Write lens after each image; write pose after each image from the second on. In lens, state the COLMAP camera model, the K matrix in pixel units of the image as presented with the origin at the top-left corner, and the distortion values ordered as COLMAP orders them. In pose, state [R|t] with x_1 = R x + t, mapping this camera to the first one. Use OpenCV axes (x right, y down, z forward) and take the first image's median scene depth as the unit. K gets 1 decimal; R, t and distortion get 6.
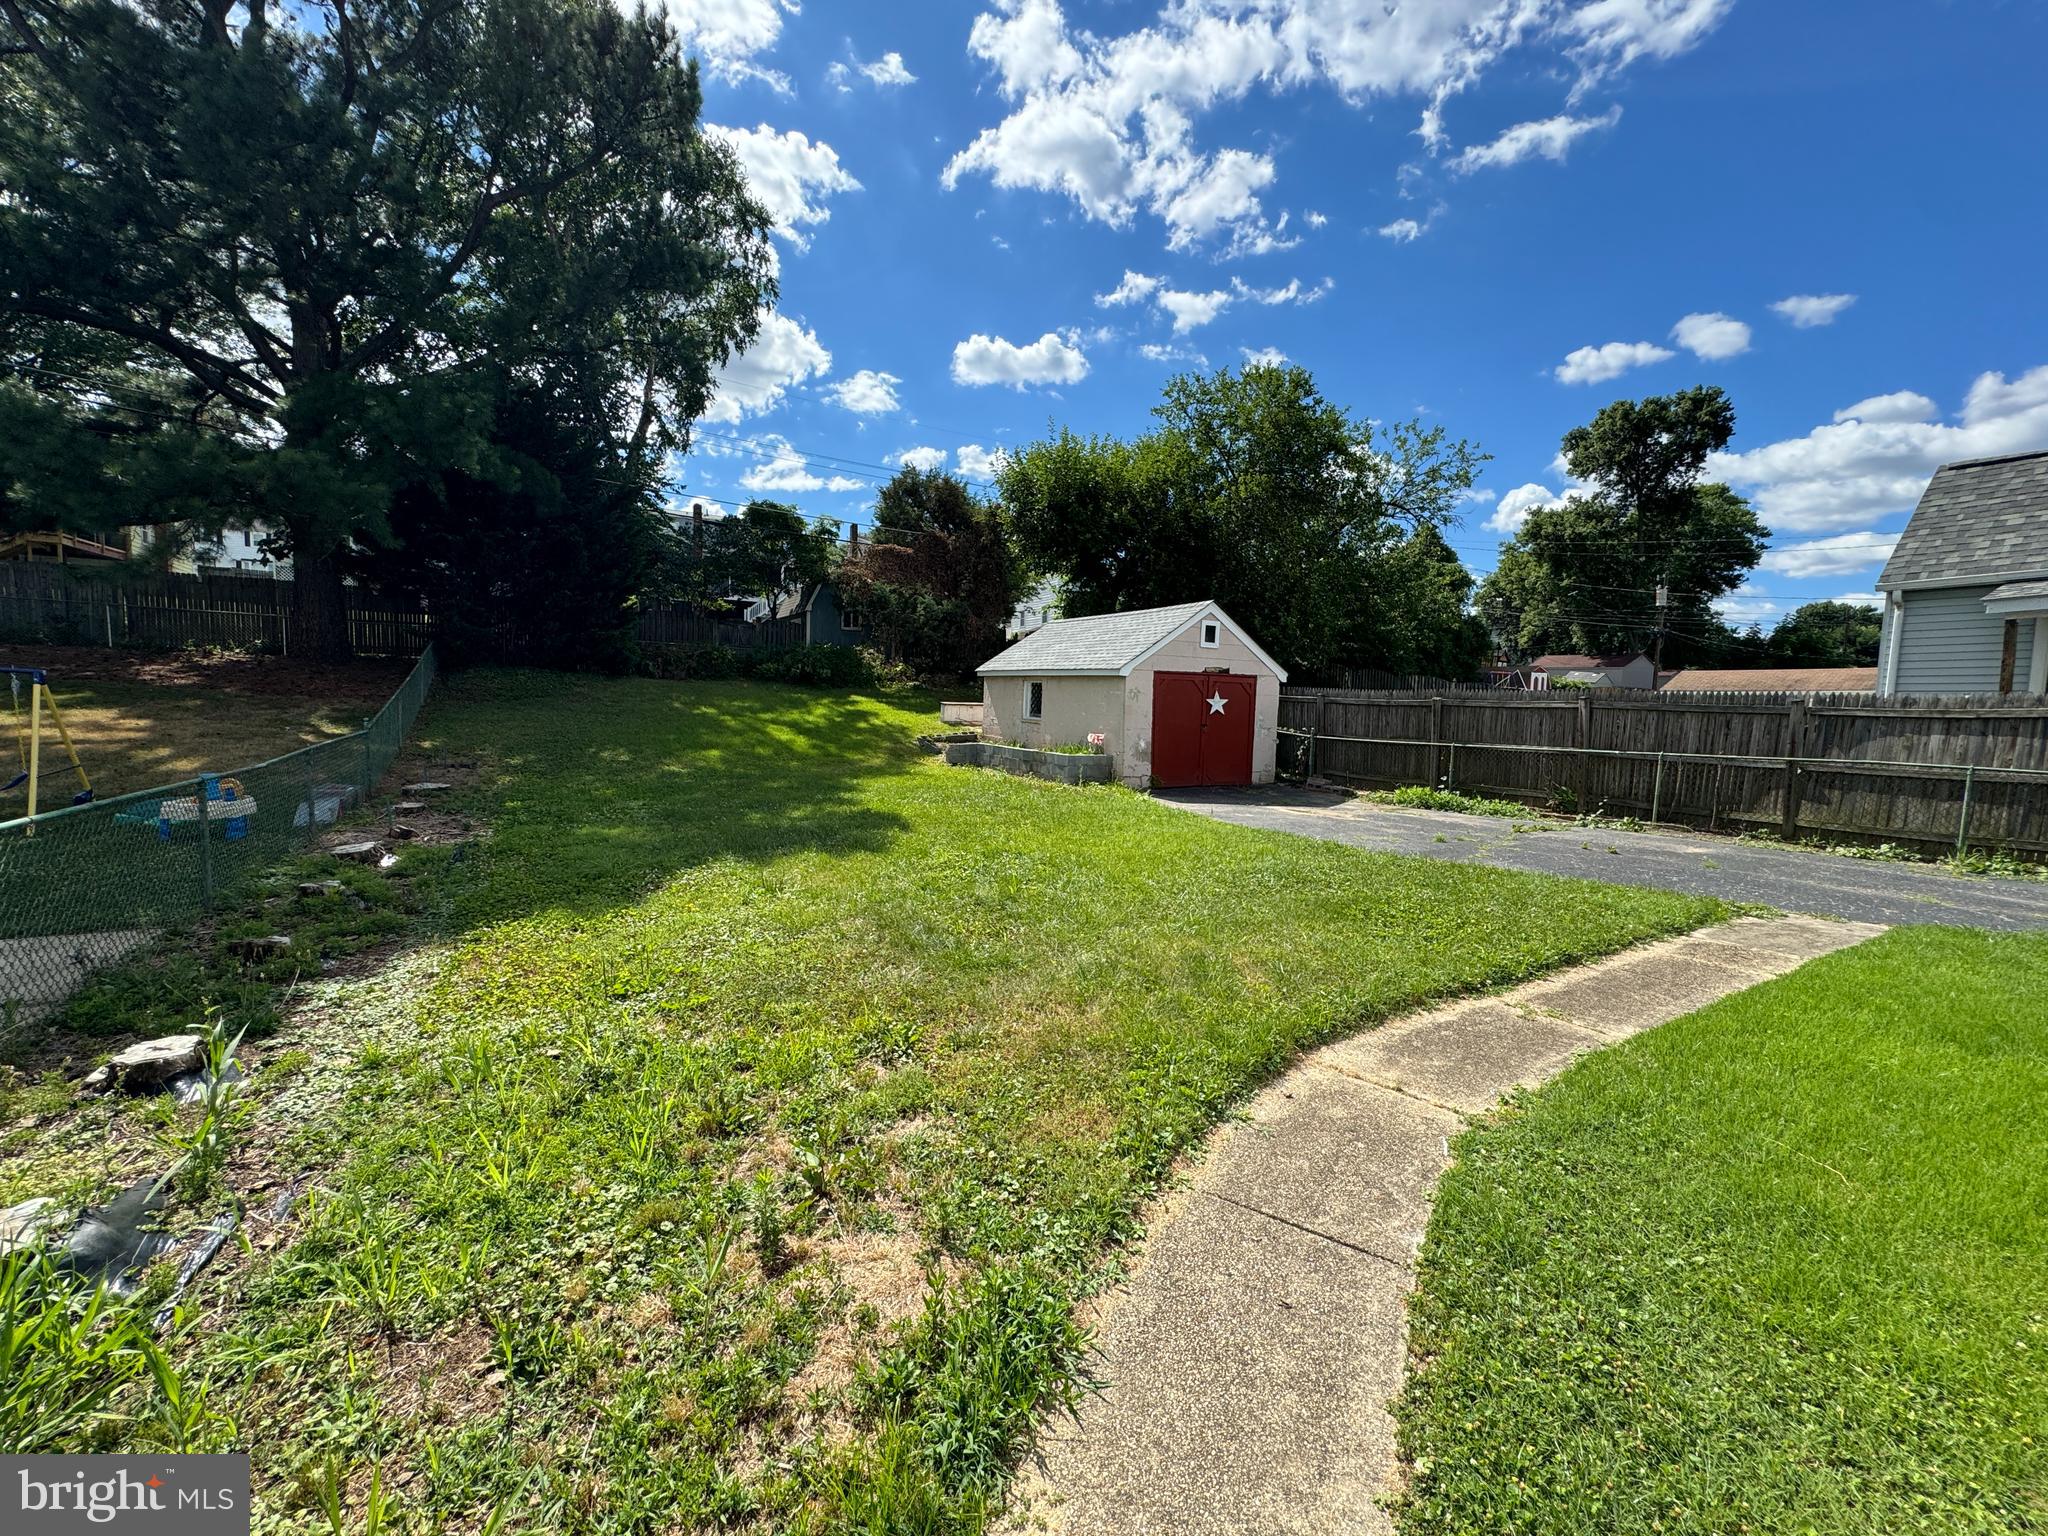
lens RADIAL K [[820.8, 0, 1024.0], [0, 820.8, 768.0], [0, 0, 1]] dist [0.000753, 0.000068]
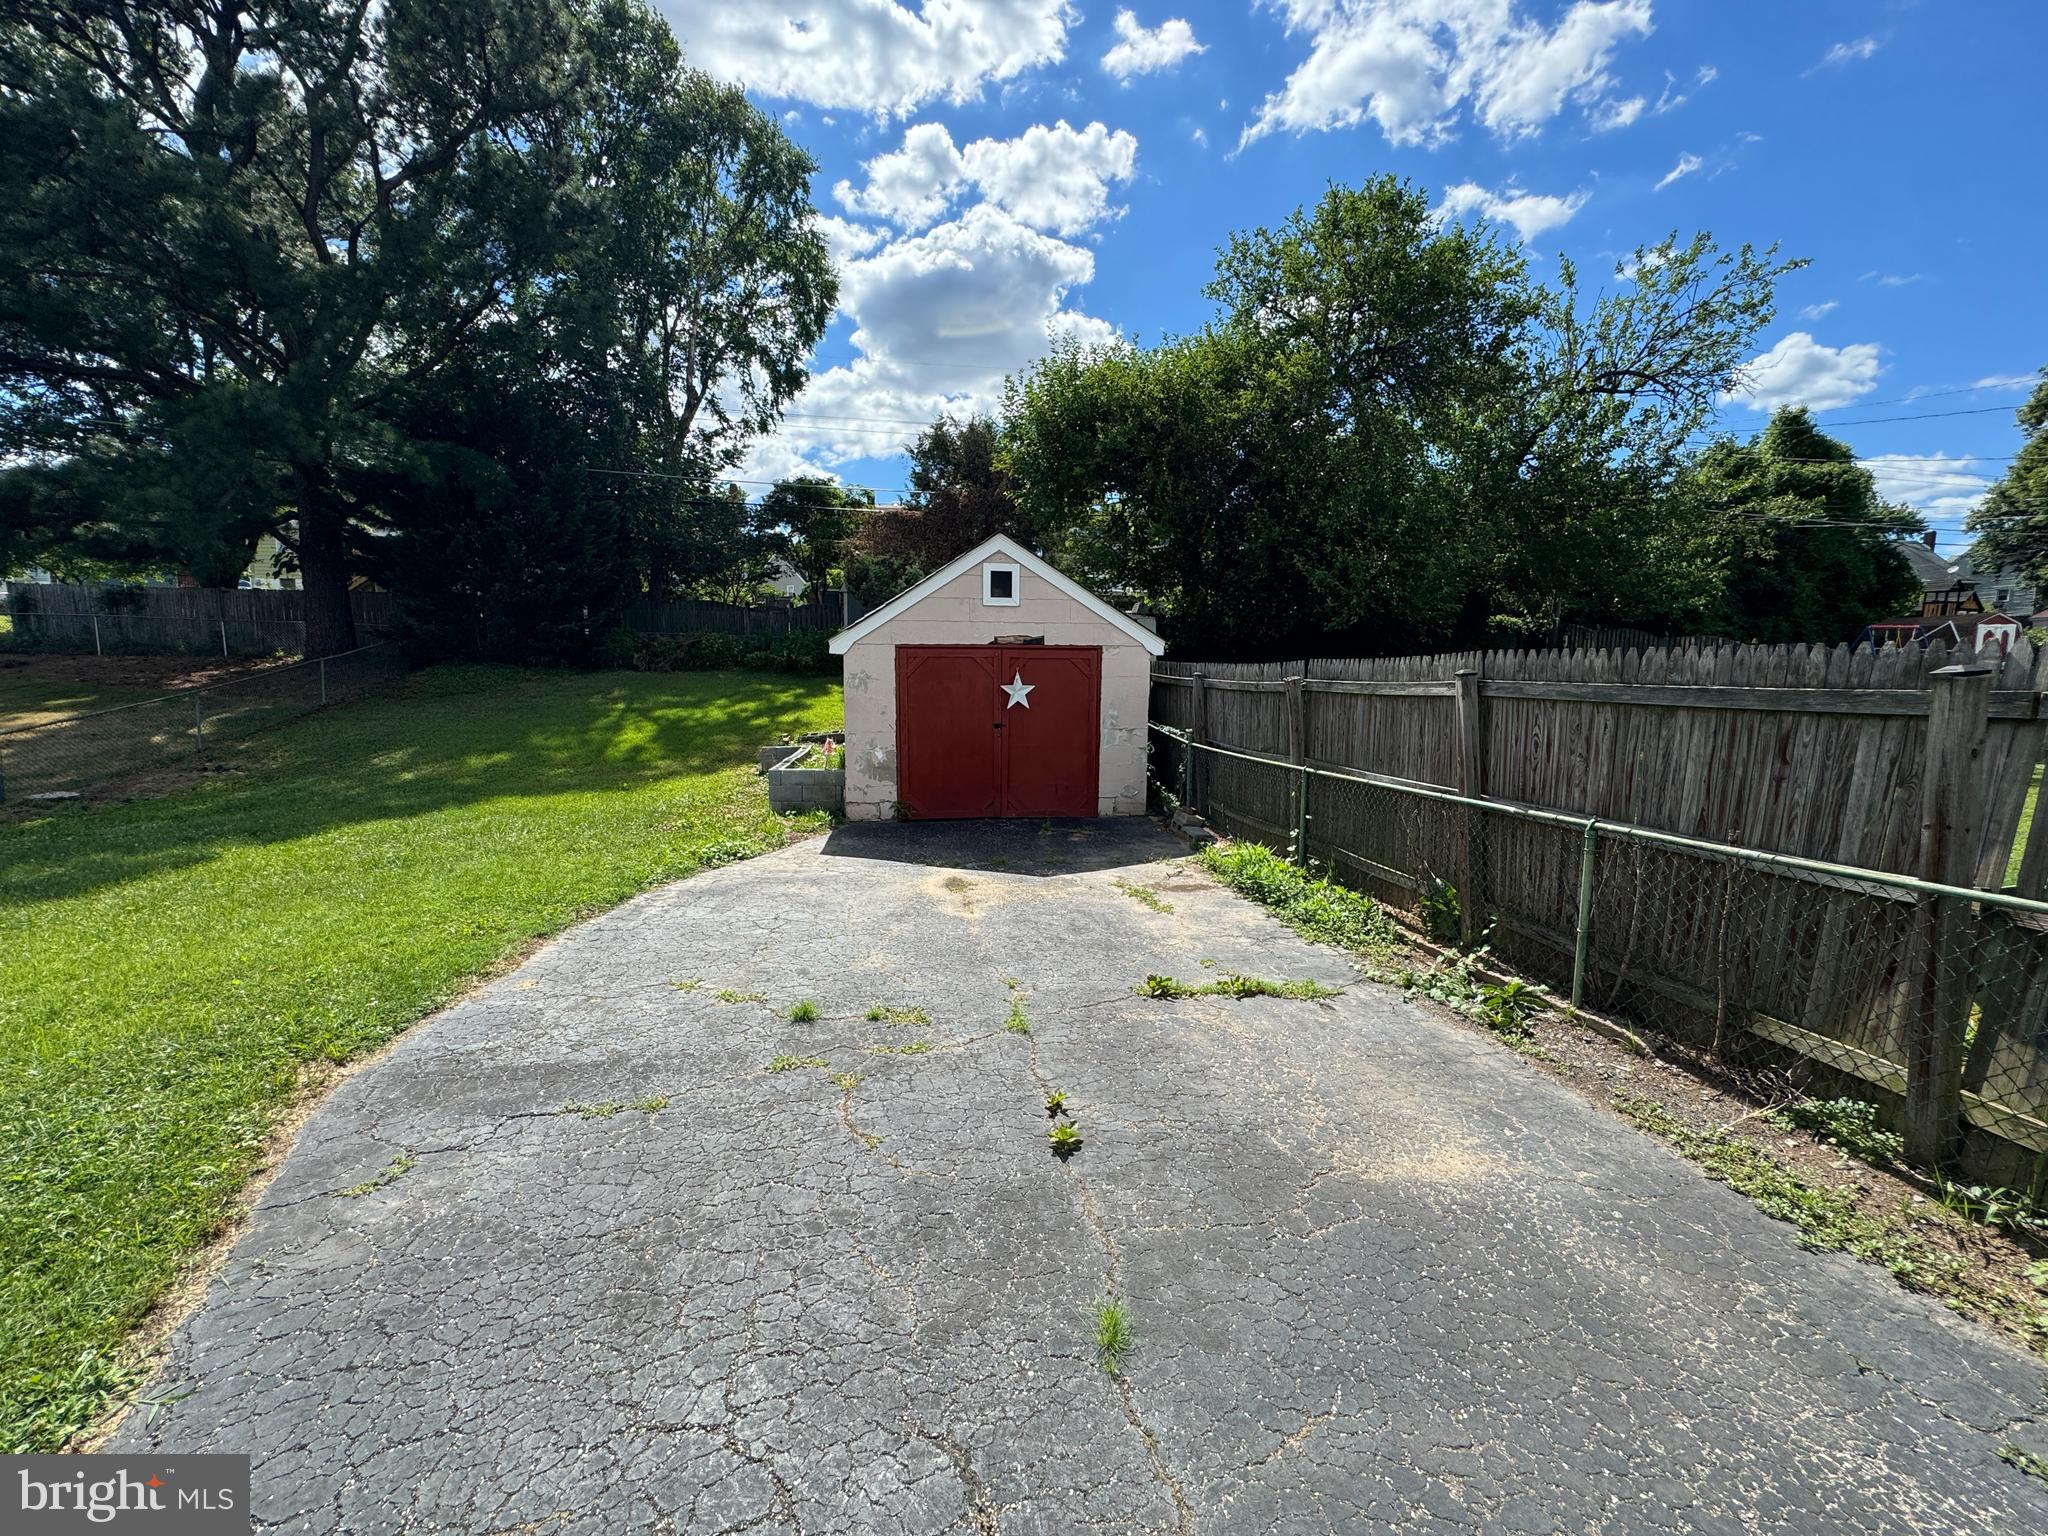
lens RADIAL K [[813.3, 0, 1024.0], [0, 813.3, 768.0], [0, 0, 1]] dist [-0.008242, -0.000330]
pose [[0.933110, 0.017837, -0.359148, 0.455342], [-0.009233, 0.999628, 0.025658, -0.033854], [0.359472, -0.020626, 0.932928, 0.389434]]
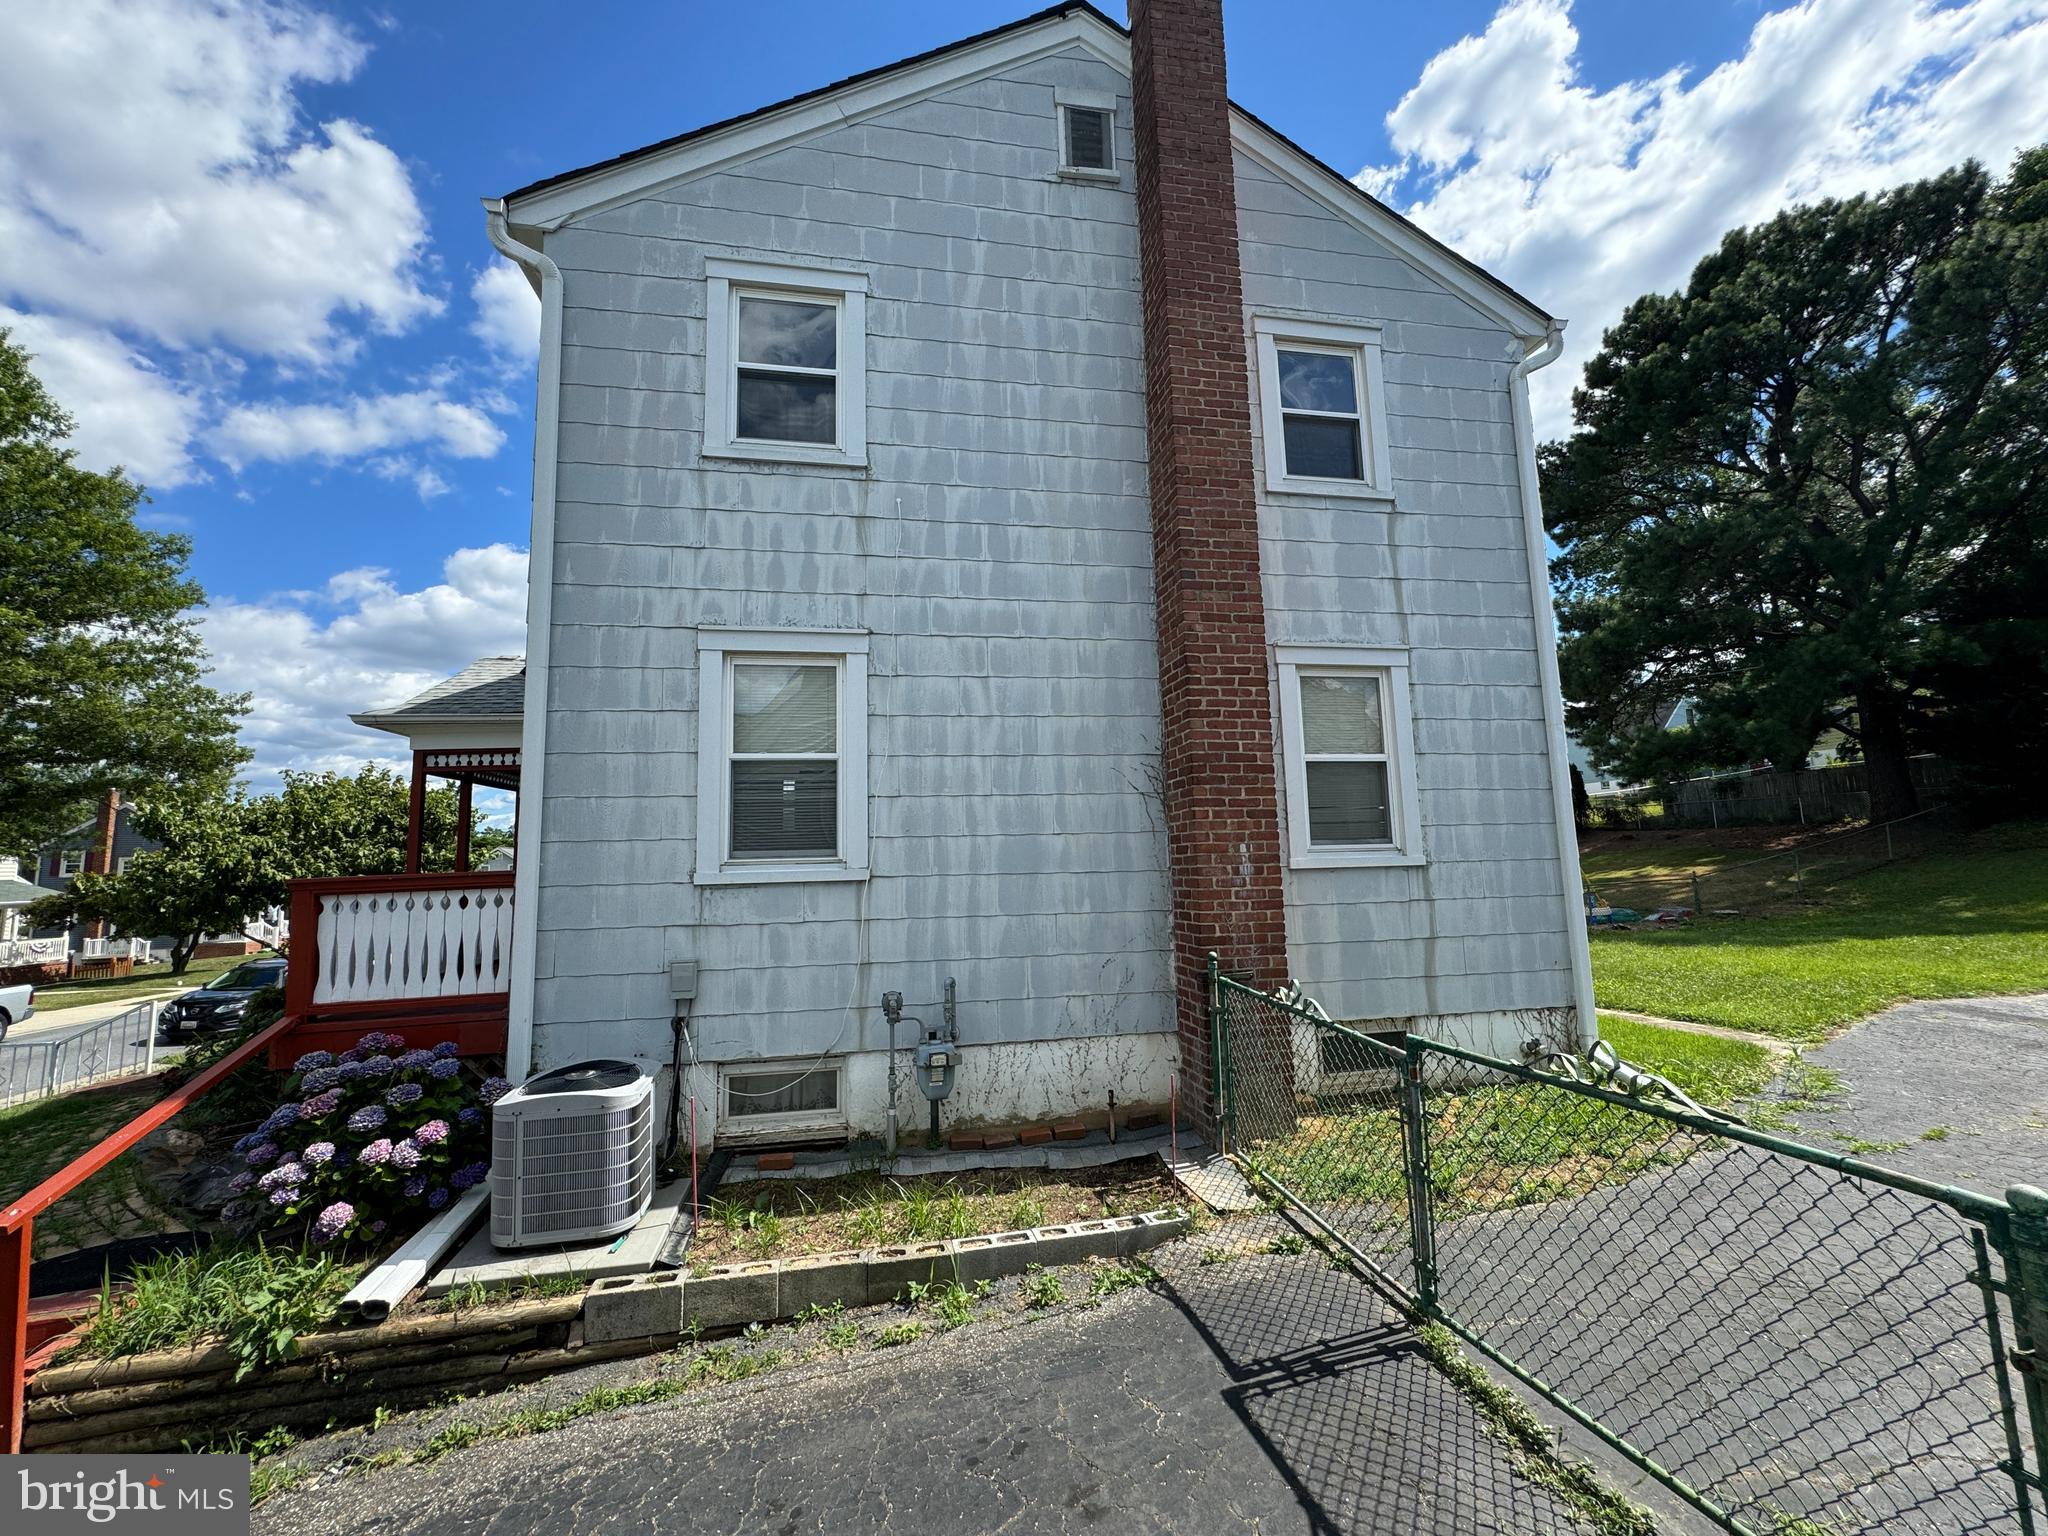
lens RADIAL K [[820.8, 0, 1024.0], [0, 820.8, 768.0], [0, 0, 1]] dist [0.000753, 0.000068]
pose [[-0.309935, -0.122401, -0.942846, 0.945257], [-0.046551, 0.992443, -0.113537, -0.012054], [0.949617, 0.008701, -0.313291, 0.121702]]
